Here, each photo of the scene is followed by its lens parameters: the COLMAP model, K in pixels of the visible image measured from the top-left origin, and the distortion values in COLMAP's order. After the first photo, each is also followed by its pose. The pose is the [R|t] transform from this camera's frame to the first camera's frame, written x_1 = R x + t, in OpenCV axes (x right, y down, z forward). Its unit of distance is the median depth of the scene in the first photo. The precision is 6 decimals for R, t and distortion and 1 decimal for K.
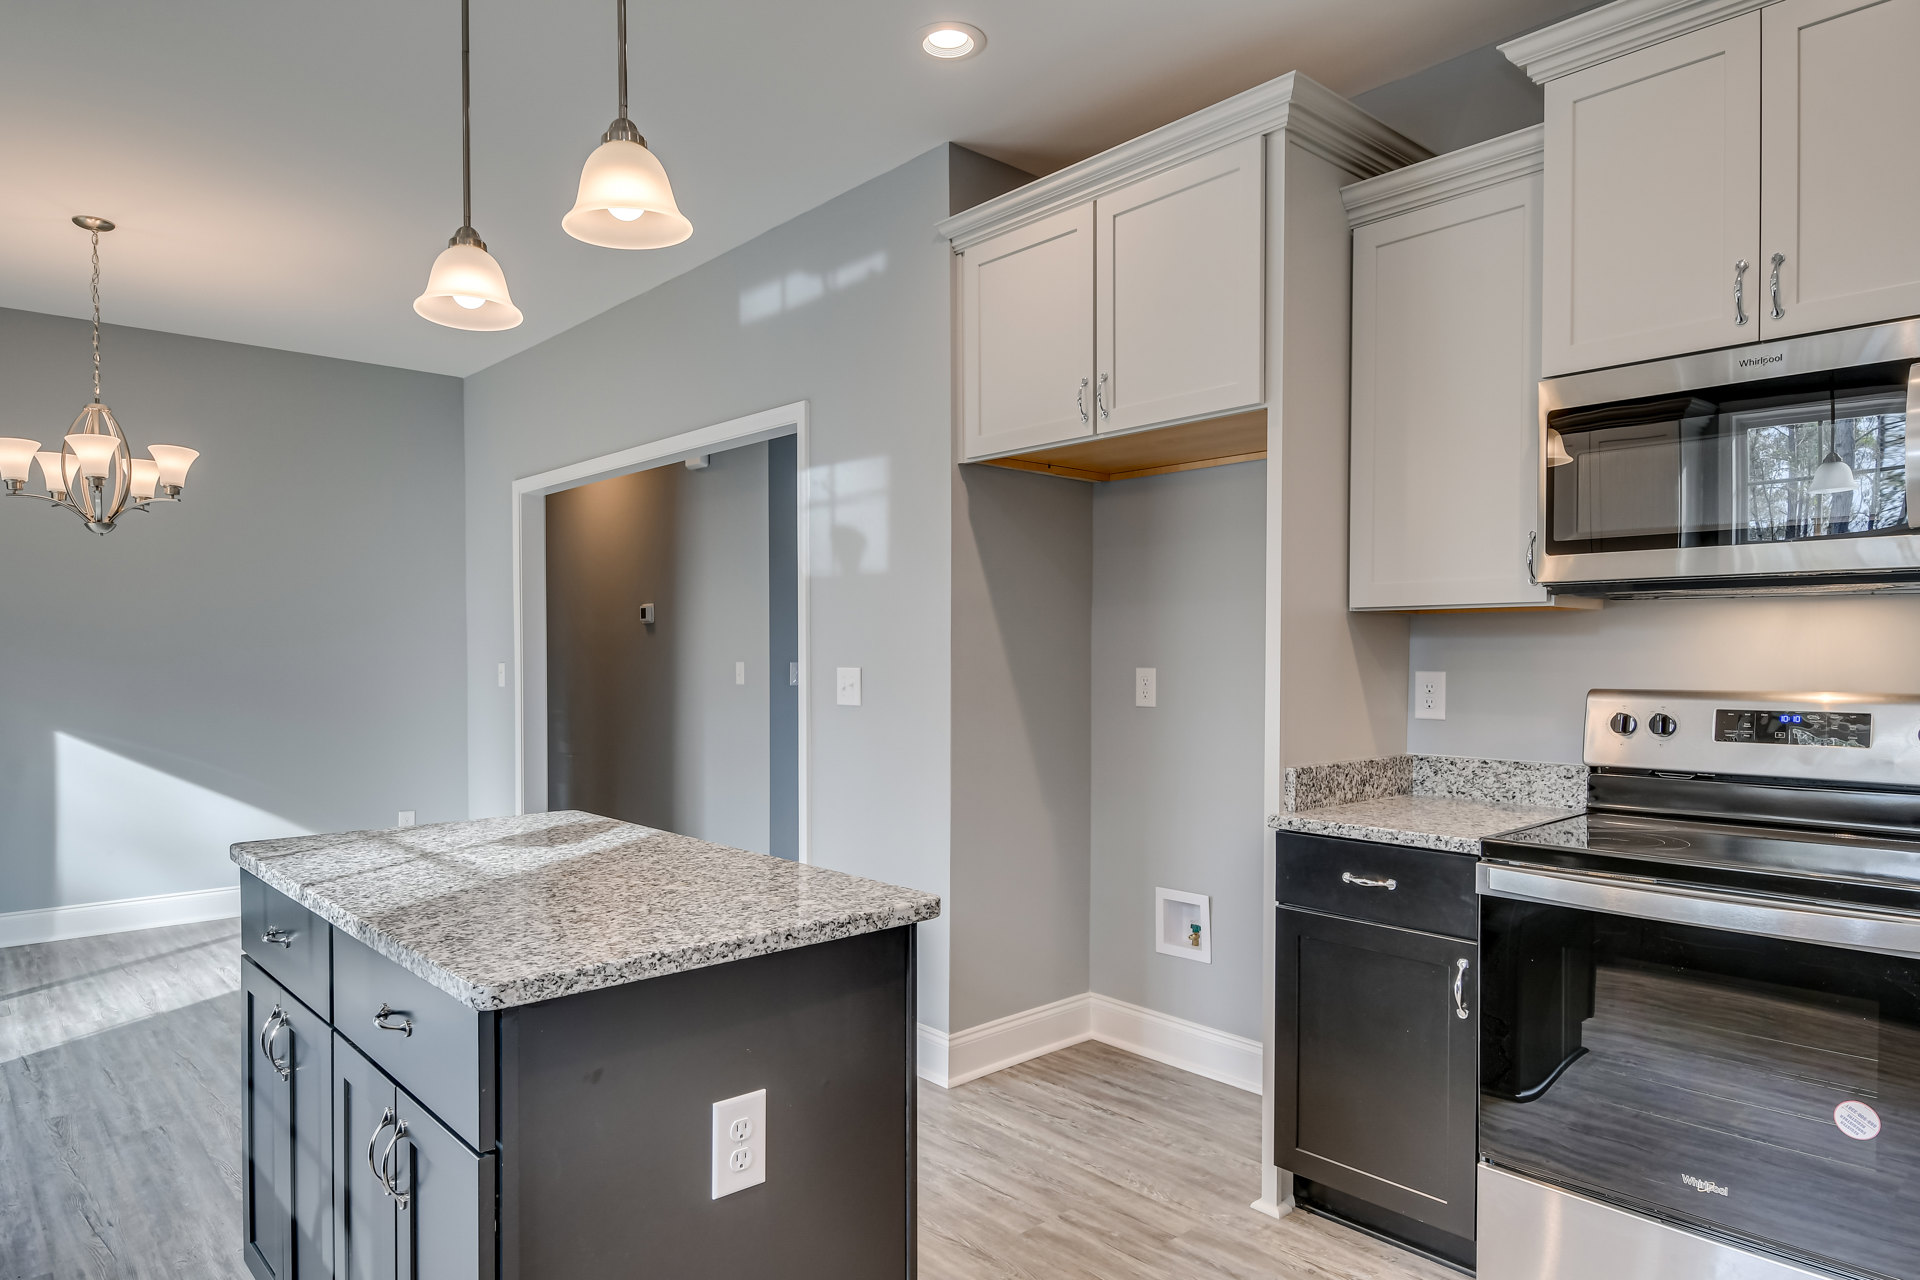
lens RADIAL K [[1198.5, 0, 947.7], [0, 1198.5, 663.8], [0, 0, 1]] dist [0.015571, -0.012000]
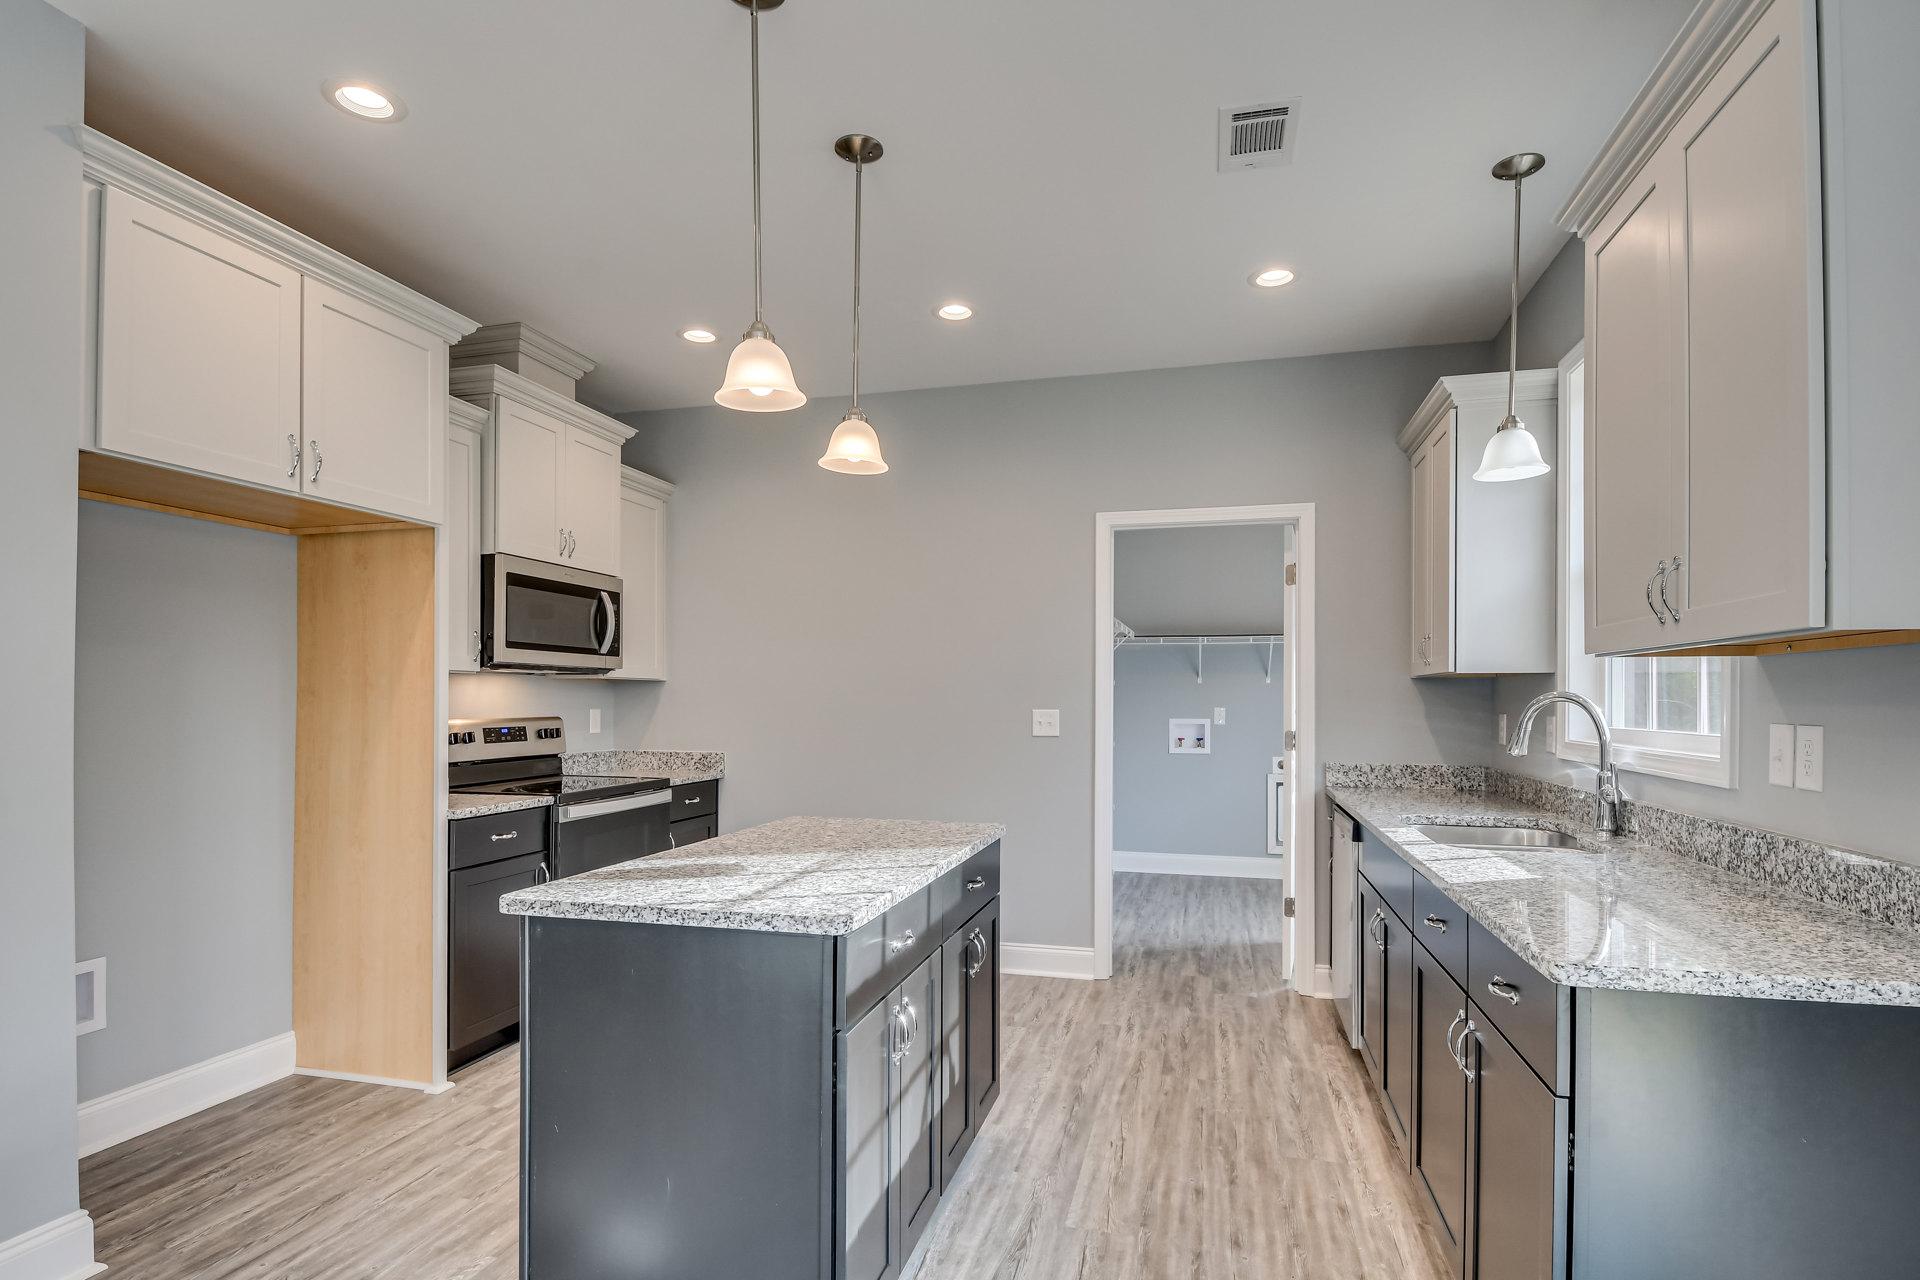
lens RADIAL K [[946.4, 0, 977.6], [0, 946.4, 701.0], [0, 0, 1]] dist [0.010783, -0.011561]
pose [[-0.562385, 0.000662, 0.826875, -1.045265], [0.006405, 0.999973, 0.003555, -0.008074], [-0.826851, 0.007295, -0.562374, 1.126325]]
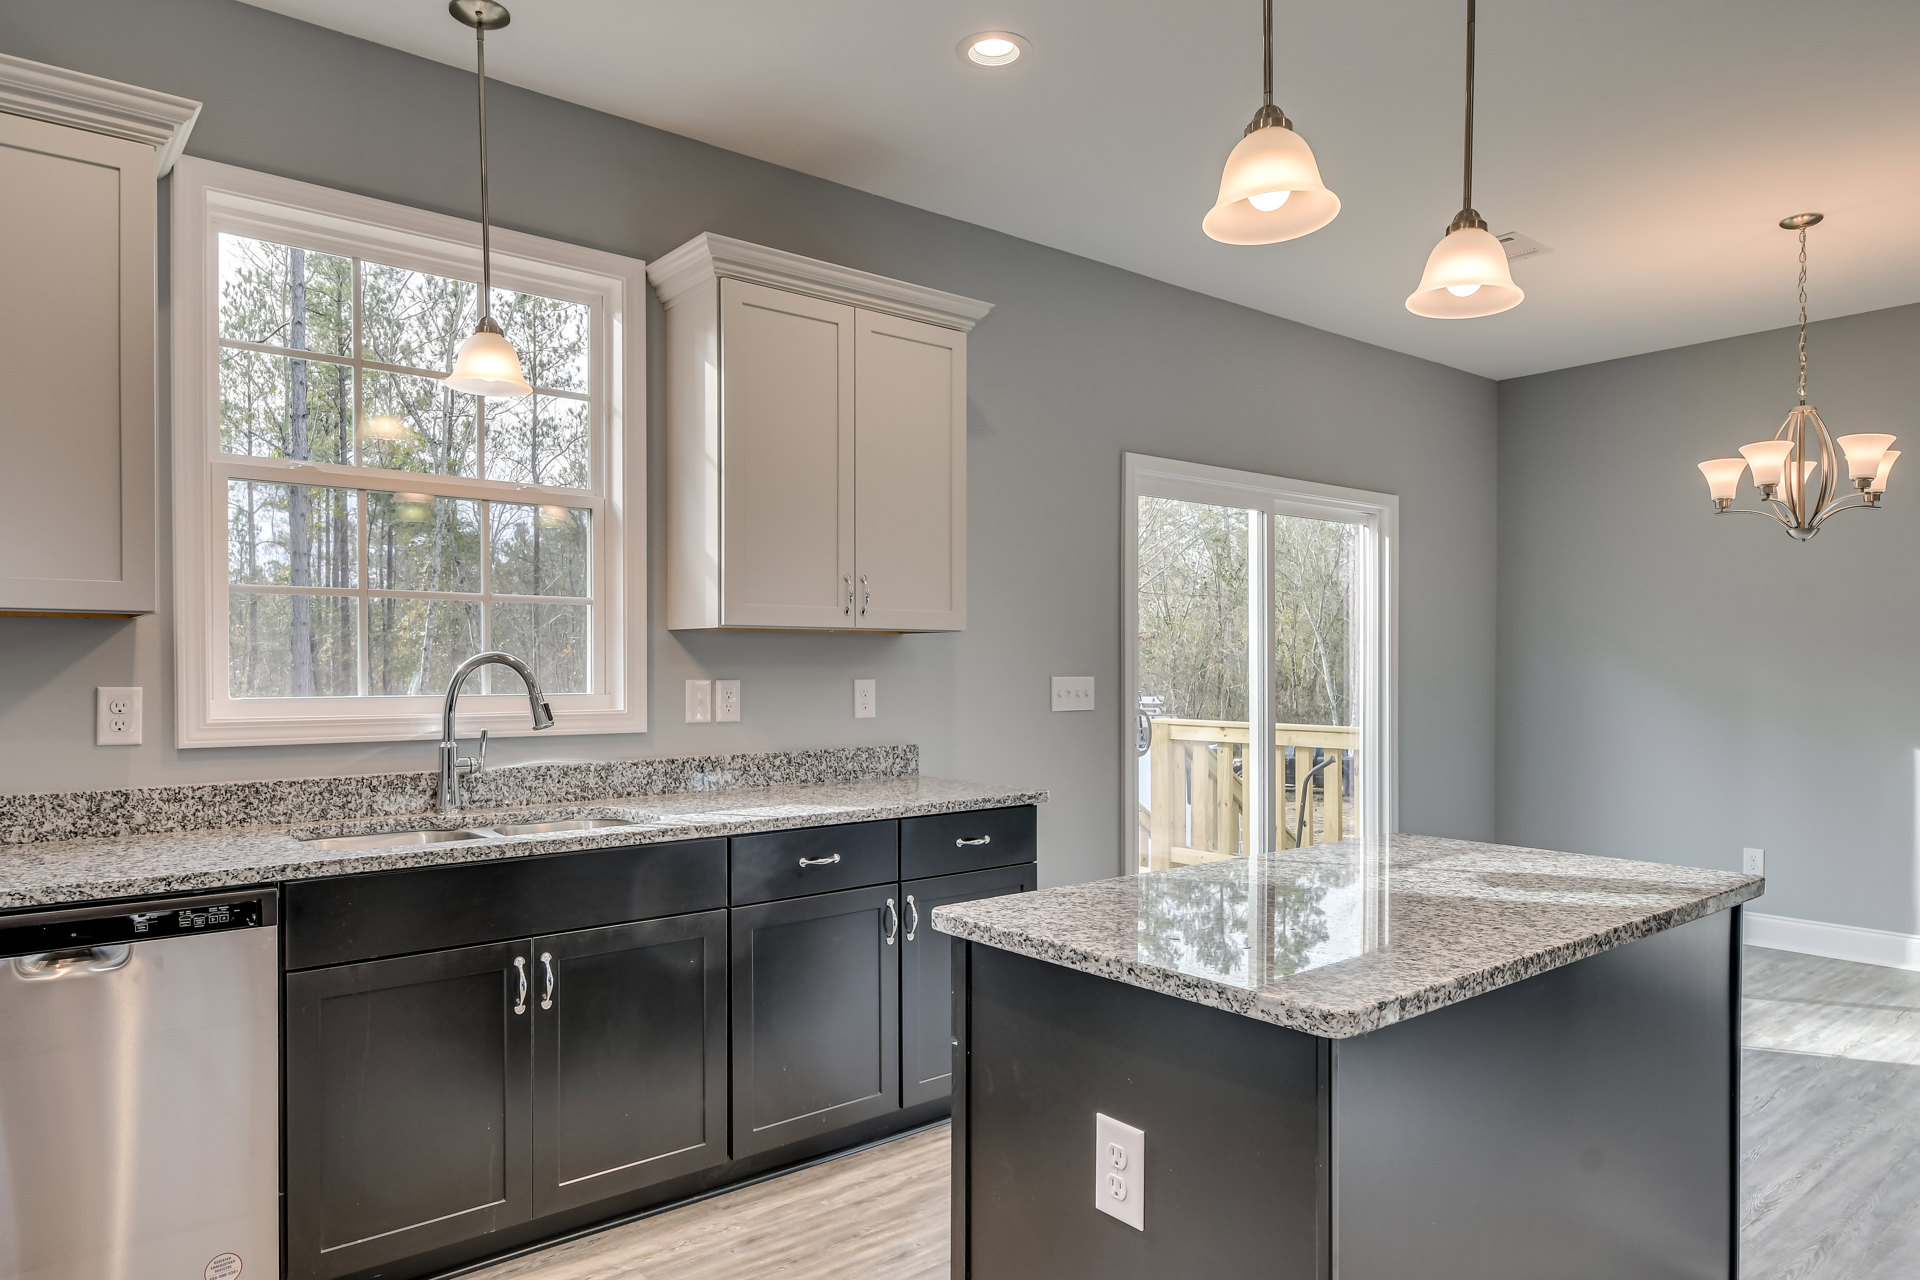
lens RADIAL K [[1198.5, 0, 930.9], [0, 1198.5, 690.4], [0, 0, 1]] dist [0.015571, -0.012000]
pose [[-0.059079, 0.022092, -0.998009, 0.477052], [-0.008642, 0.999706, 0.022641, -0.003547], [0.998216, 0.009962, -0.058871, 0.545994]]
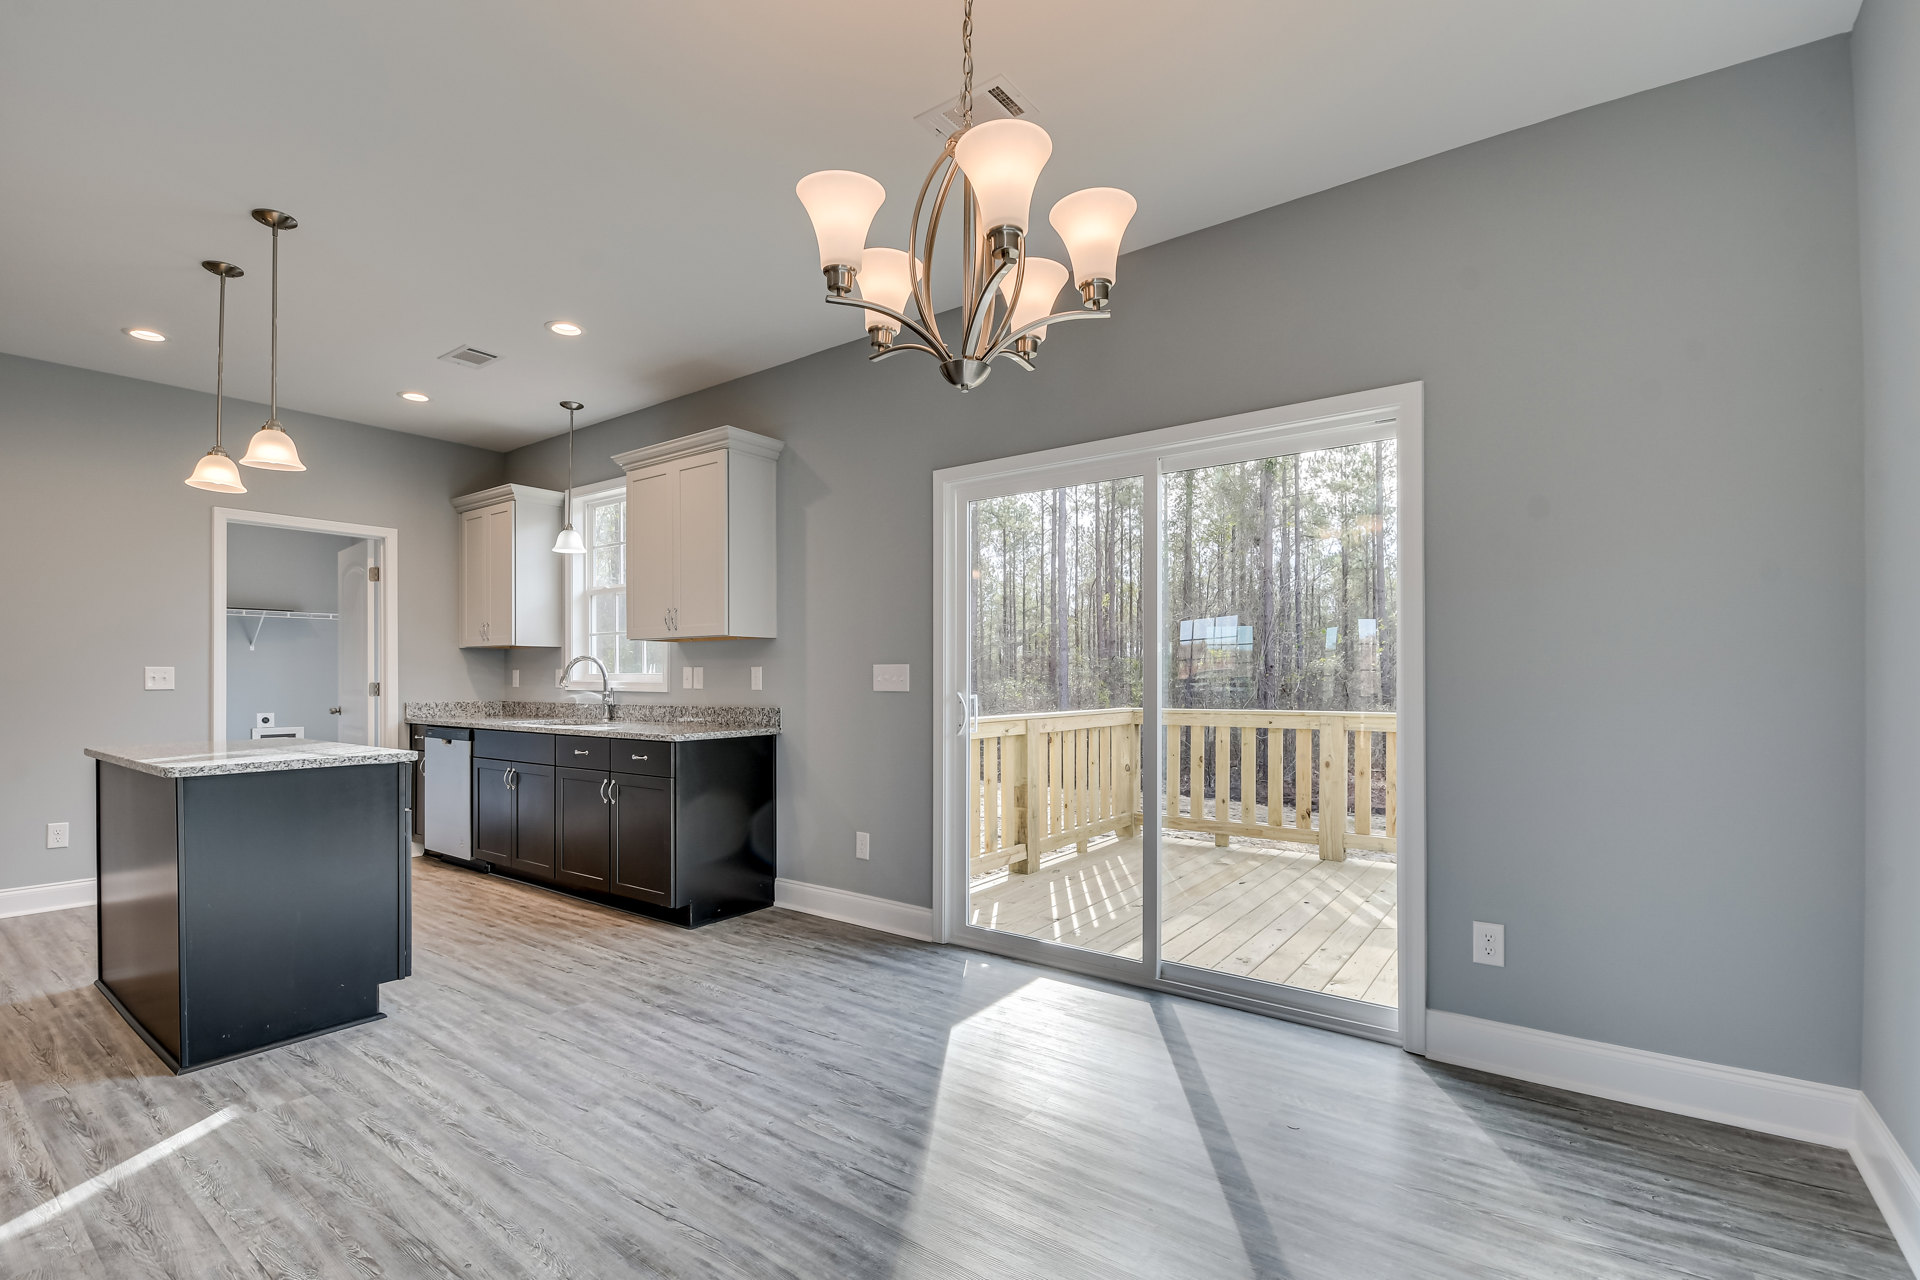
lens RADIAL K [[857.2, 0, 928.9], [0, 857.2, 674.3], [0, 0, 1]] dist [-0.000185, -0.010830]
pose [[-0.982545, 0.004261, -0.185979, -0.961253], [0.002800, 0.999963, 0.008117, 0.018765], [0.186006, 0.007455, -0.982520, 2.103350]]
